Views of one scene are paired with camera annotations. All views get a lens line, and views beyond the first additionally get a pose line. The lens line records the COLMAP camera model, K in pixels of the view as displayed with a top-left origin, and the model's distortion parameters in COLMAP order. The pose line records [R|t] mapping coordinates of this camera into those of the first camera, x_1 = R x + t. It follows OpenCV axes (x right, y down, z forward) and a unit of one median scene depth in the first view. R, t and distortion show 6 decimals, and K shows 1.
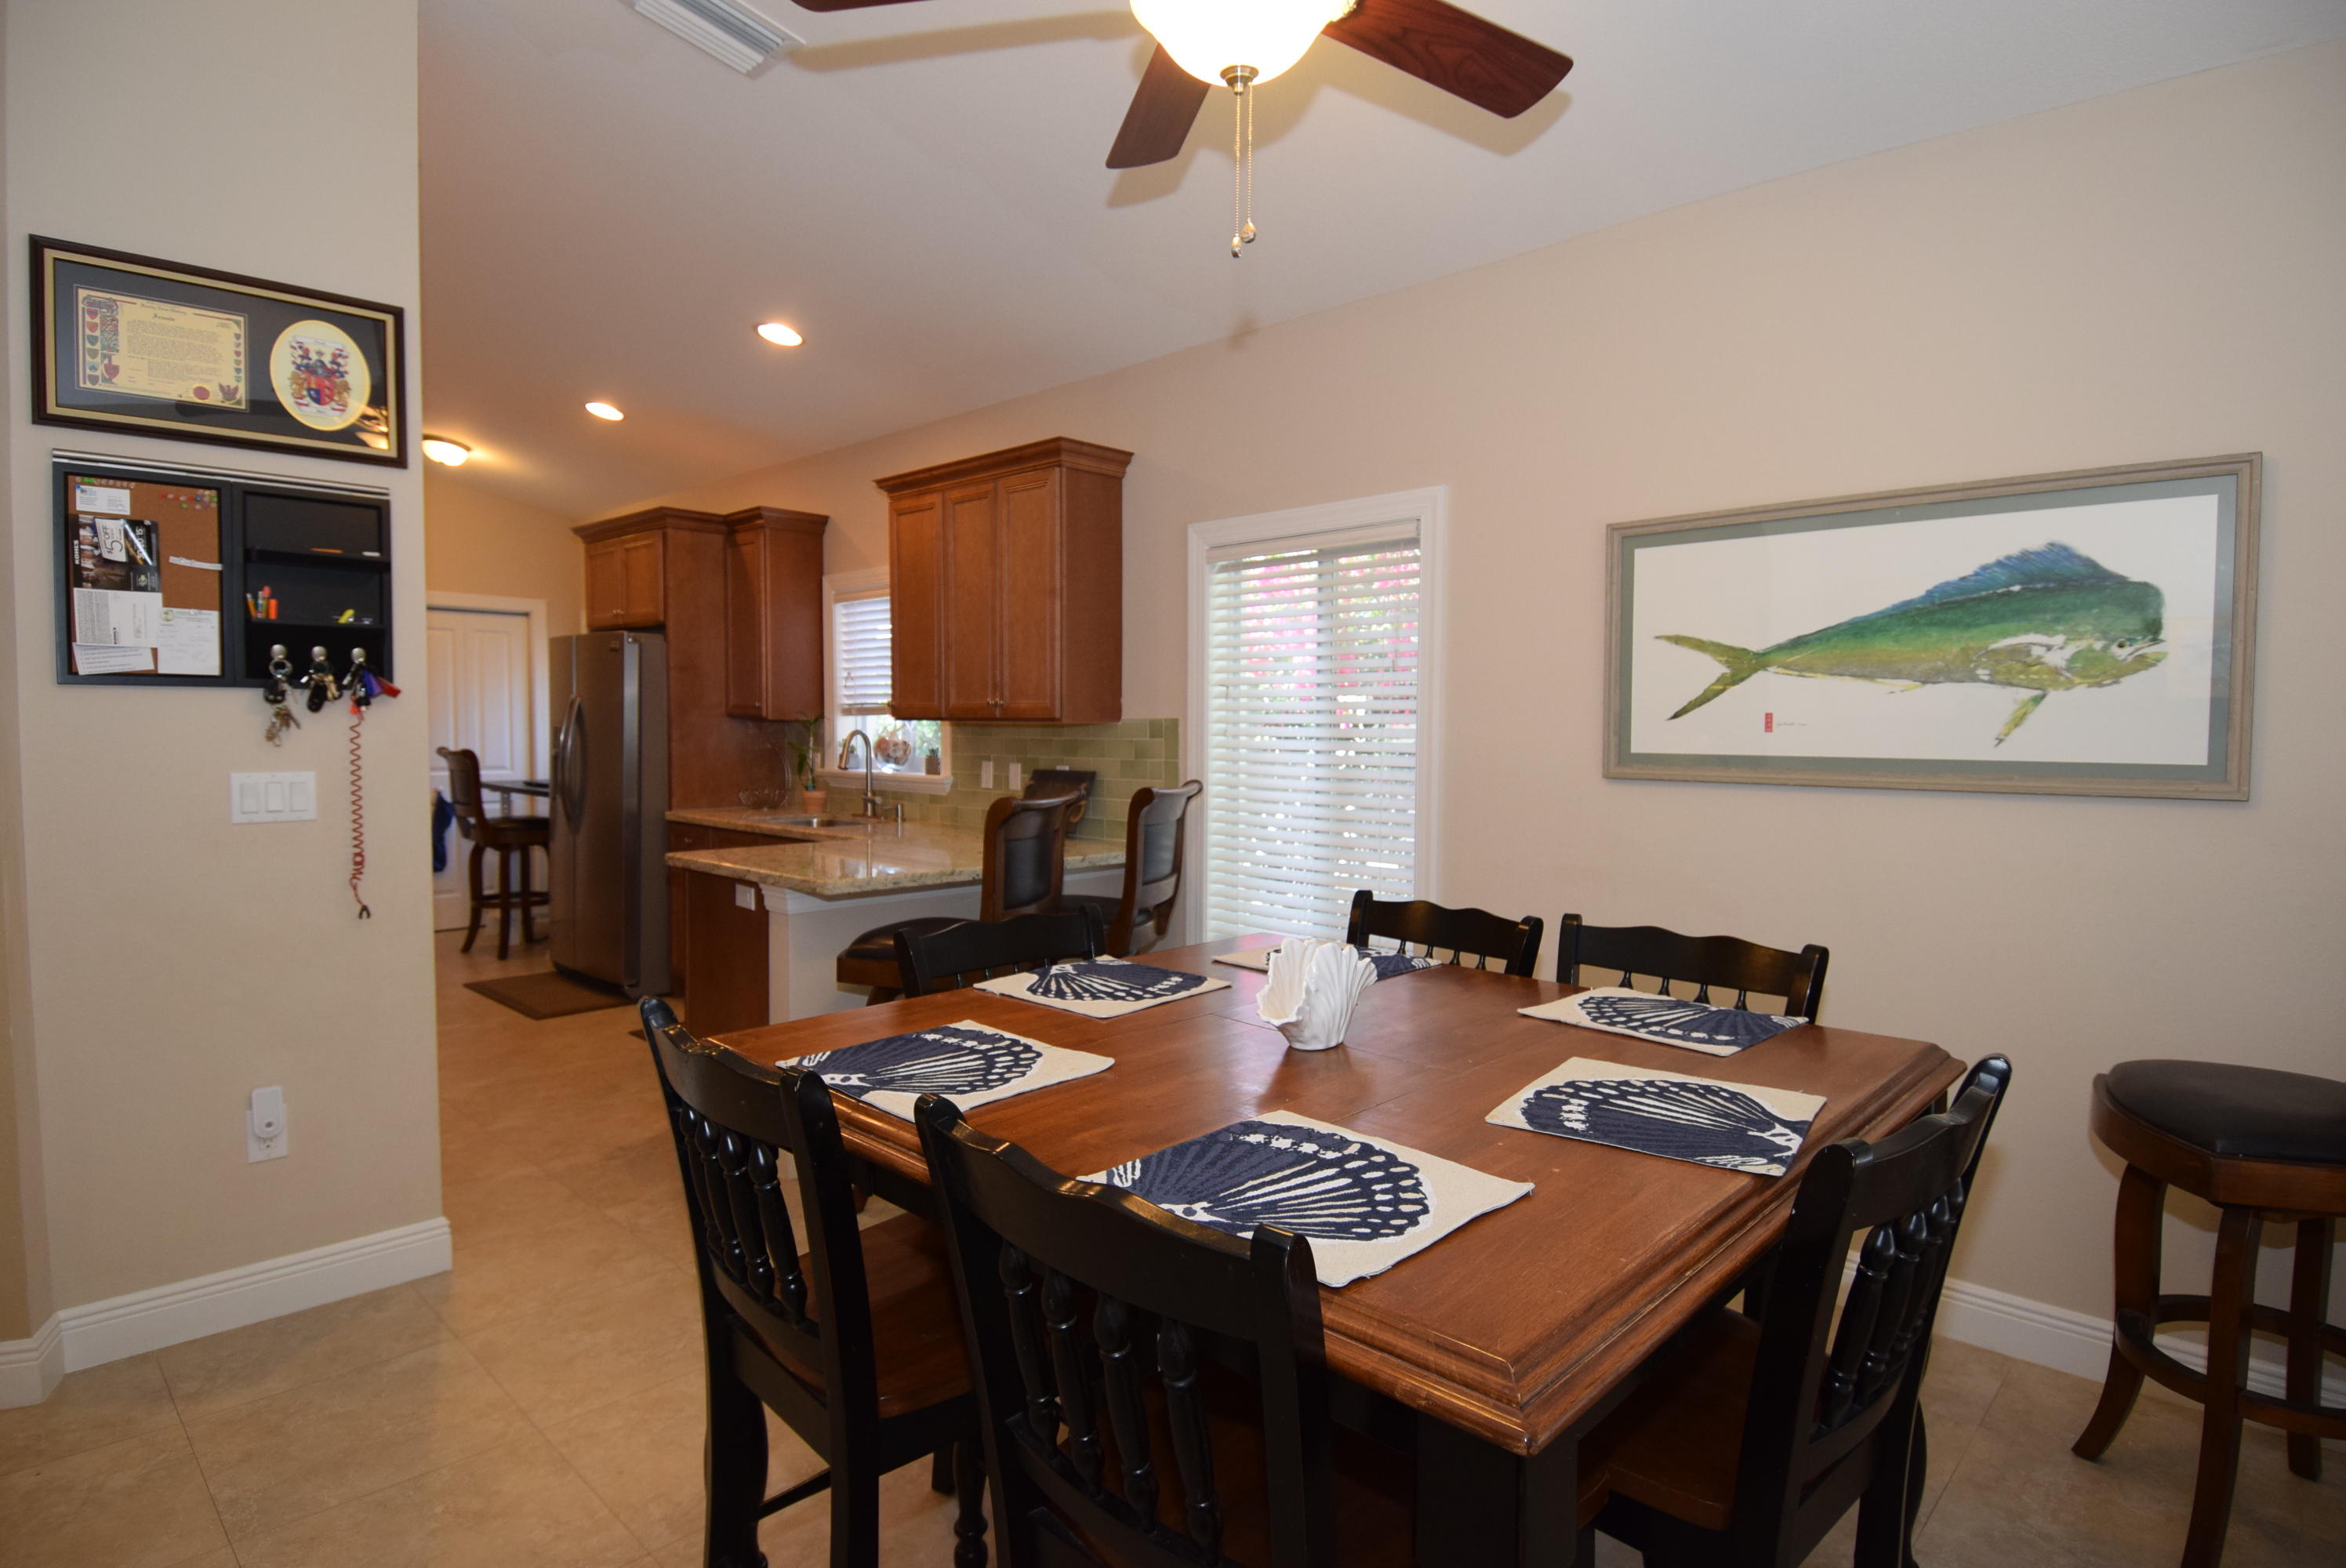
lens RADIAL K [[1222.5, 0, 1171.0], [0, 1222.5, 782.9], [0, 0, 1]] dist [0.040981, -0.047822]
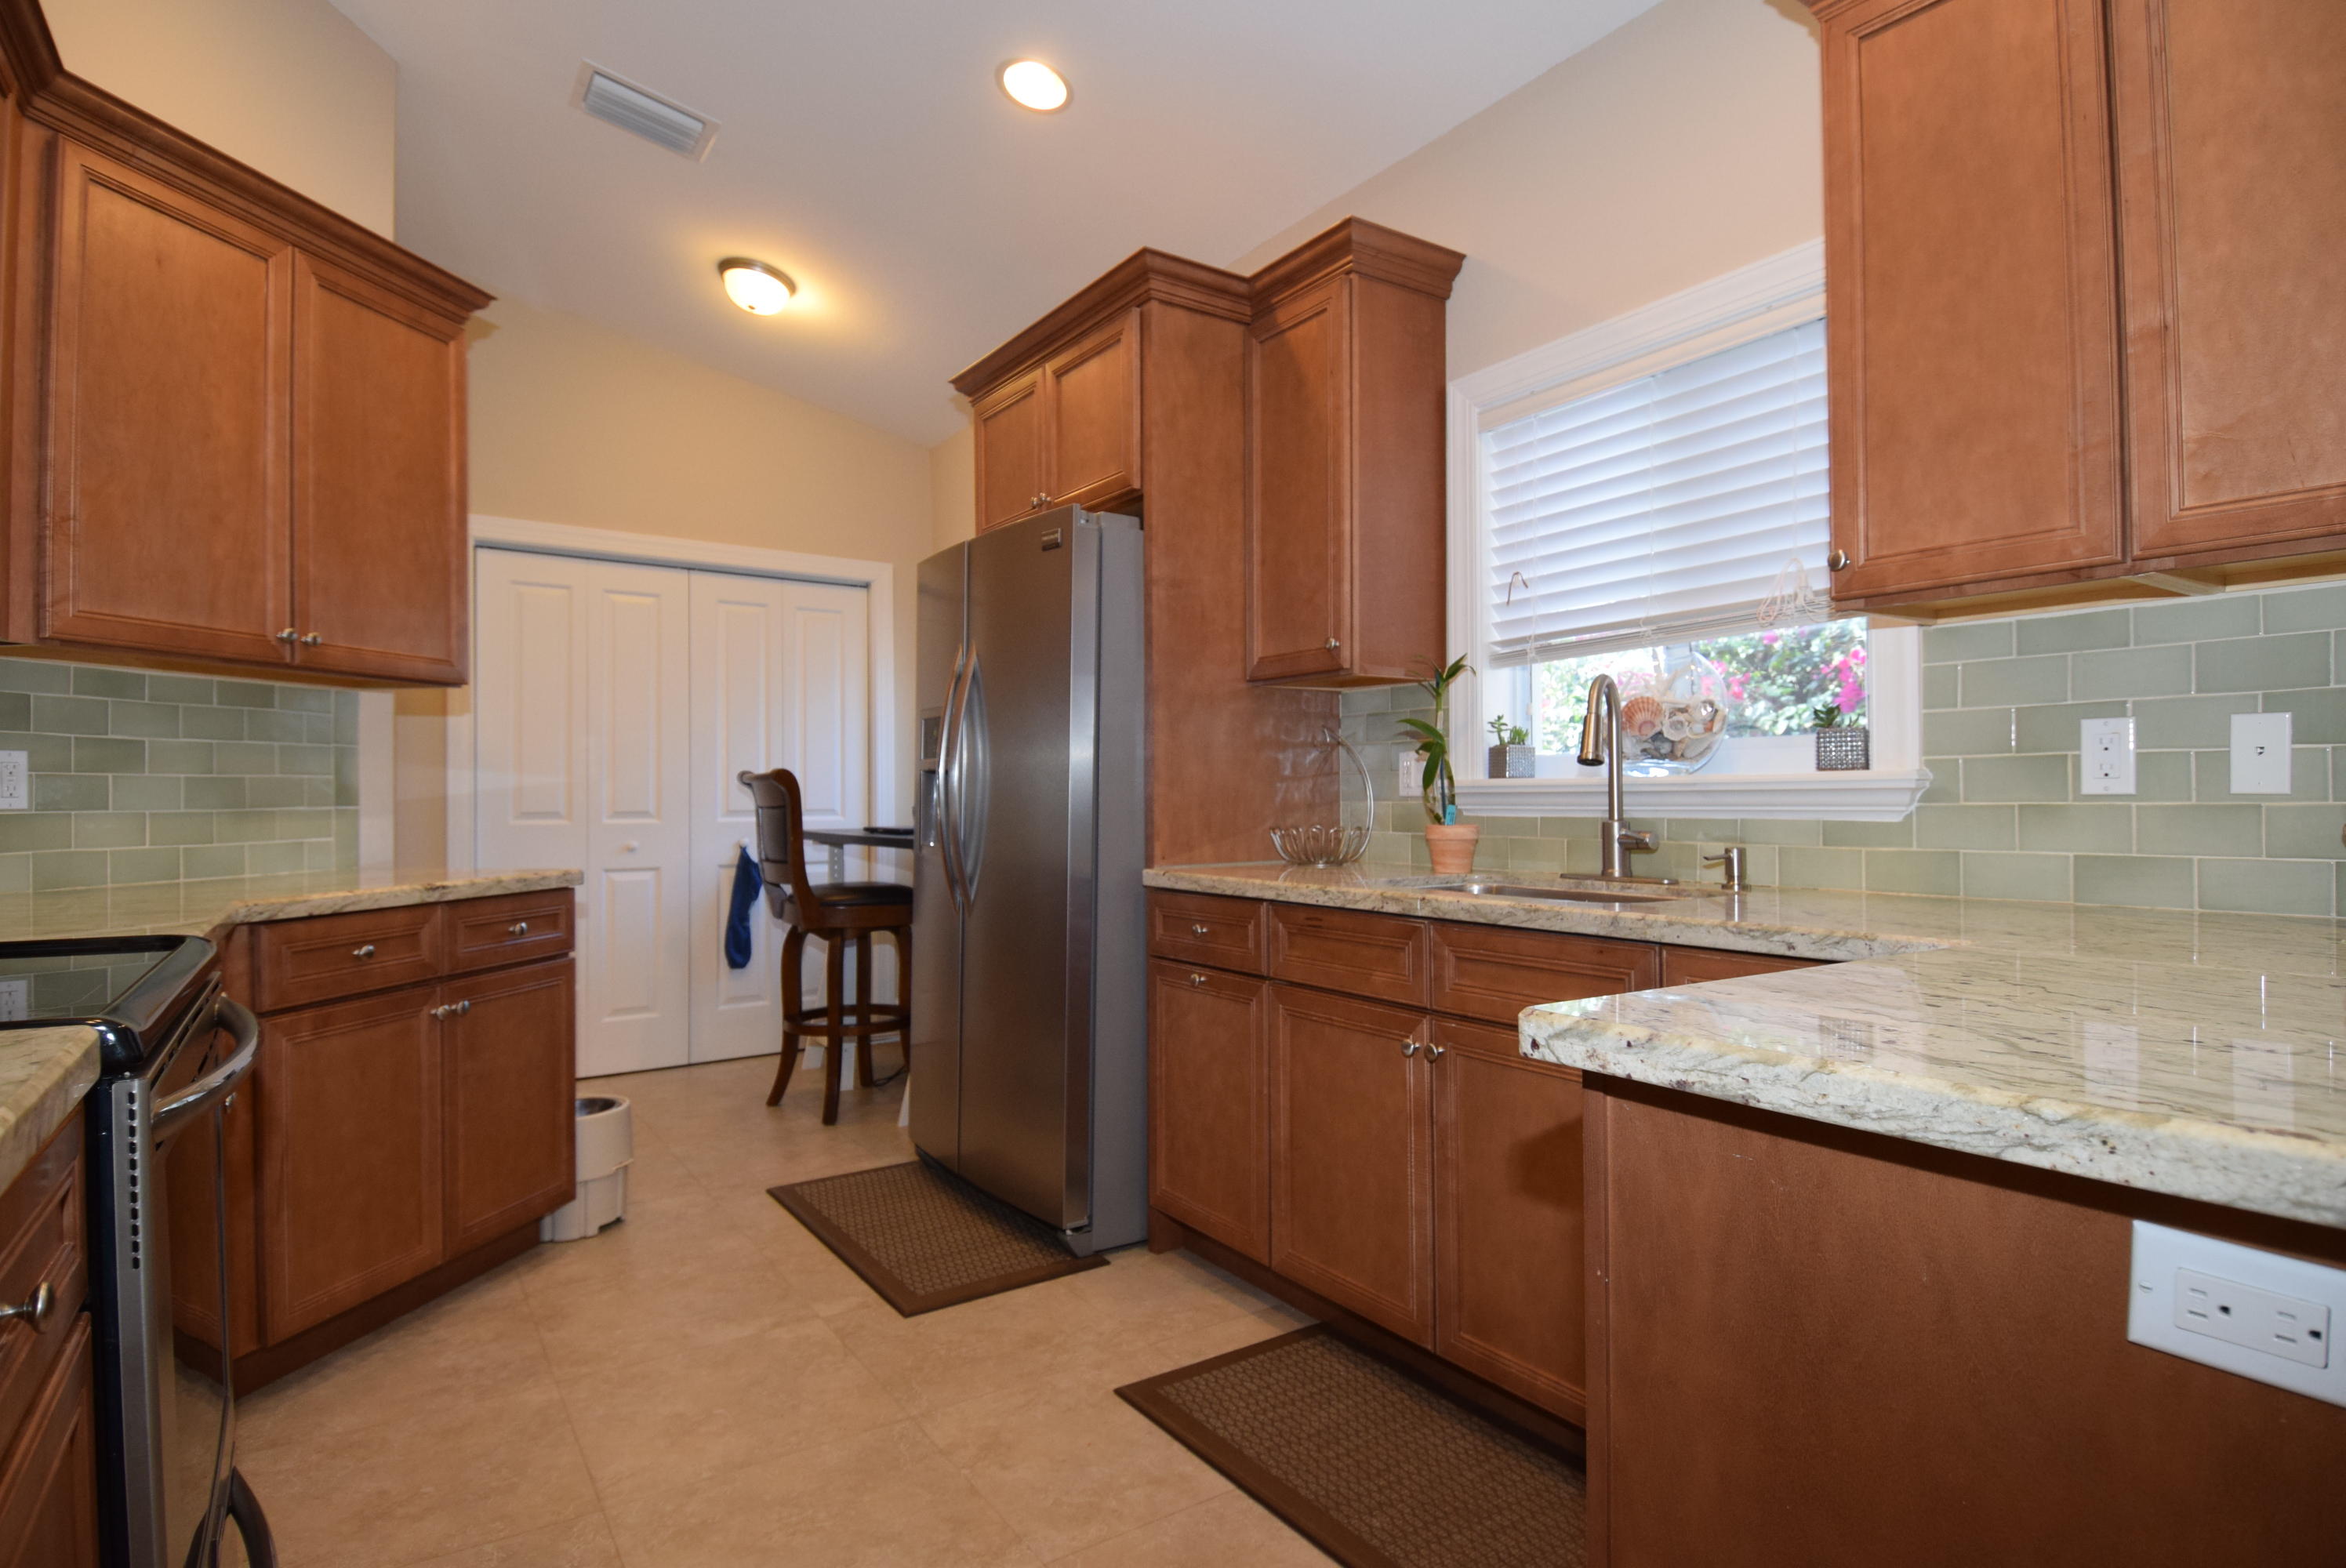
lens RADIAL K [[1222.5, 0, 1167.1], [0, 1222.5, 787.7], [0, 0, 1]] dist [0.040981, -0.047822]
pose [[0.976415, -0.015364, -0.215355, -0.328359], [0.002394, 0.998174, -0.060357, 0.022397], [0.215889, 0.058418, 0.974669, 0.580059]]
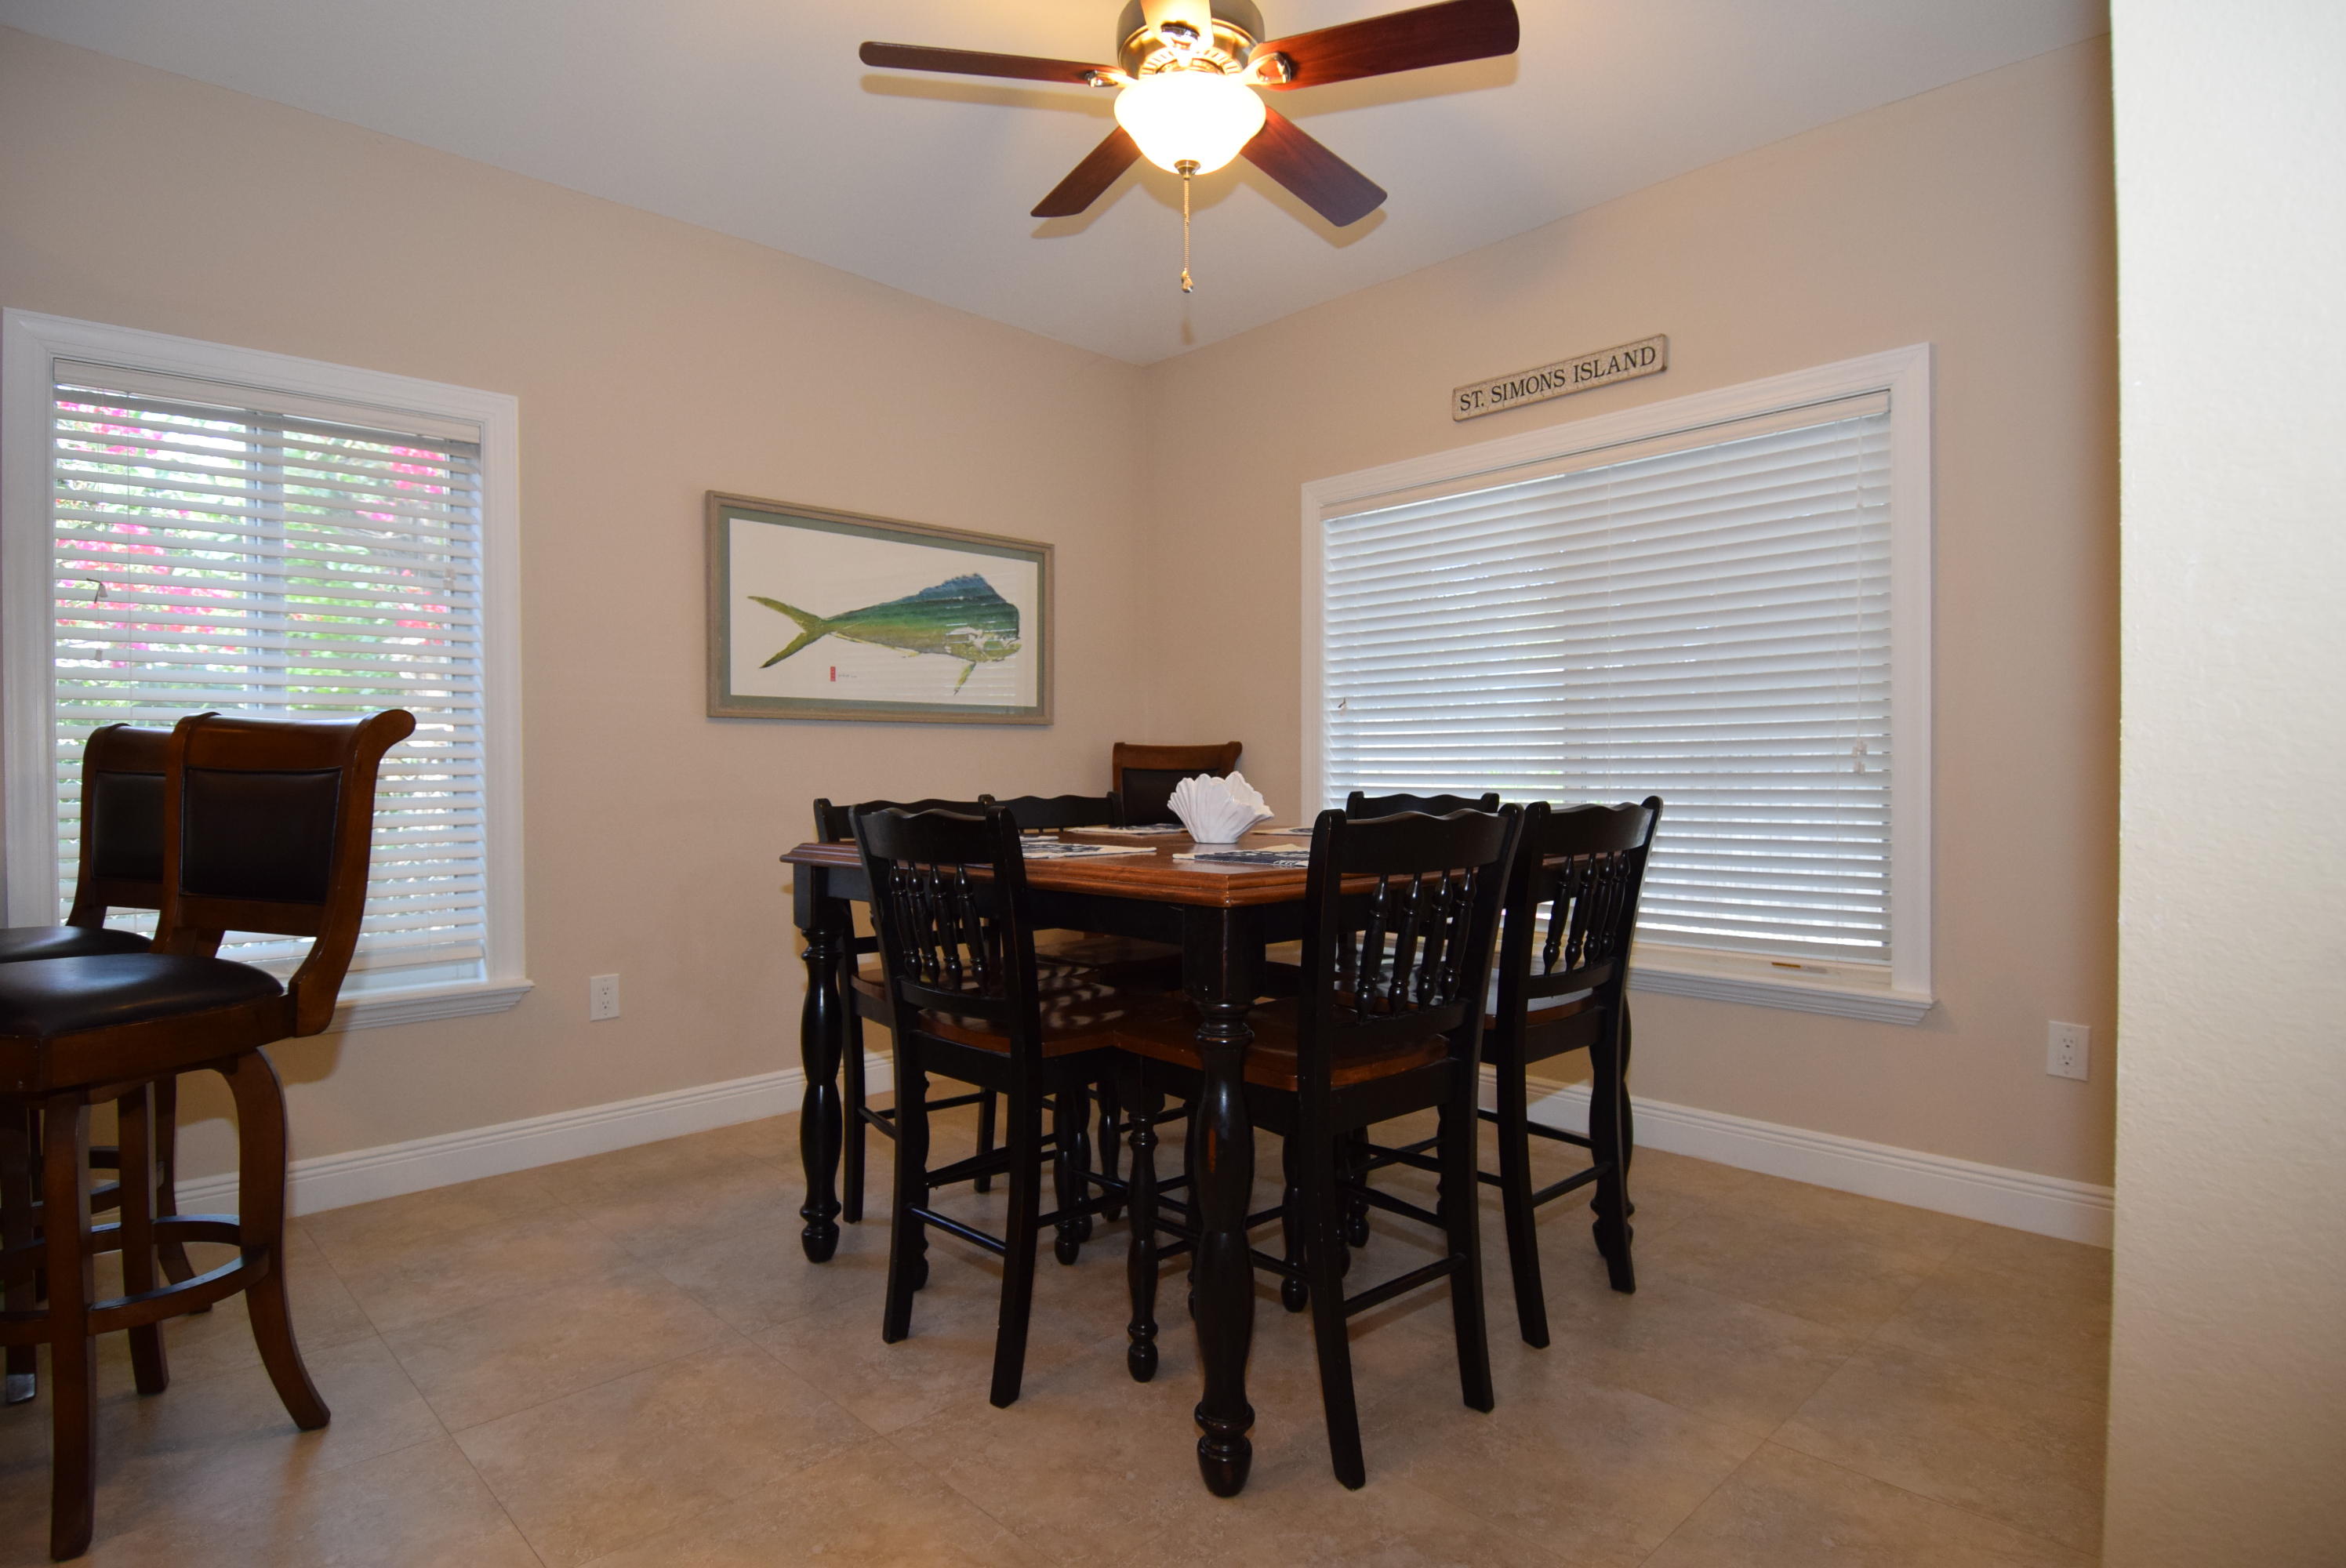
lens RADIAL K [[1222.5, 0, 1174.3], [0, 1222.5, 787.0], [0, 0, 1]] dist [0.040981, -0.047822]
pose [[0.030920, -0.021990, 0.999280, -0.462839], [0.056491, 0.998198, 0.020219, 0.037222], [-0.997924, 0.055826, 0.032106, 0.337535]]
